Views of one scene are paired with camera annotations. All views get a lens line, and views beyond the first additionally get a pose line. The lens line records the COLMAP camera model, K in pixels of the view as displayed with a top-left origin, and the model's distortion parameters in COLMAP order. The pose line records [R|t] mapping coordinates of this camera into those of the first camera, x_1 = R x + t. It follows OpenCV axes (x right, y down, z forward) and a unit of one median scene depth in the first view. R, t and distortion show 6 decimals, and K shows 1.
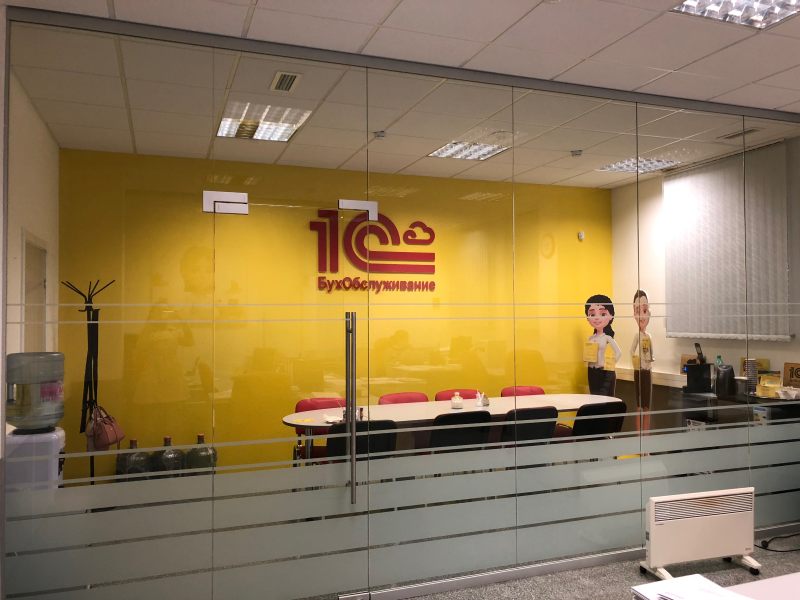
lens RADIAL K [[645.6, 0, 398.3], [0, 645.6, 299.0], [0, 0, 1]] dist [-0.010773, -0.014080]
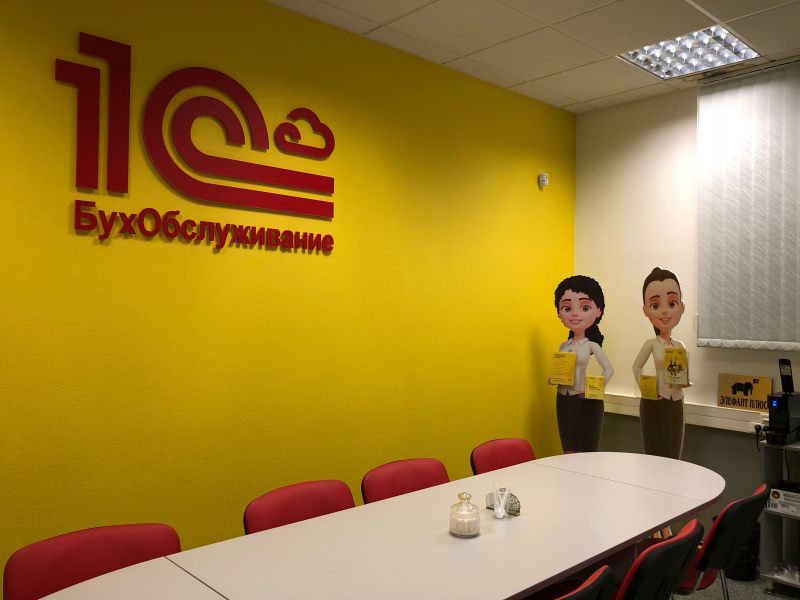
lens RADIAL K [[645.6, 0, 405.1], [0, 645.6, 303.0], [0, 0, 1]] dist [-0.010773, -0.014080]
pose [[0.920033, 0.021762, 0.391236, -0.086264], [-0.028205, 0.999545, 0.010728, 0.018444], [-0.390825, -0.020905, 0.920228, 0.527452]]
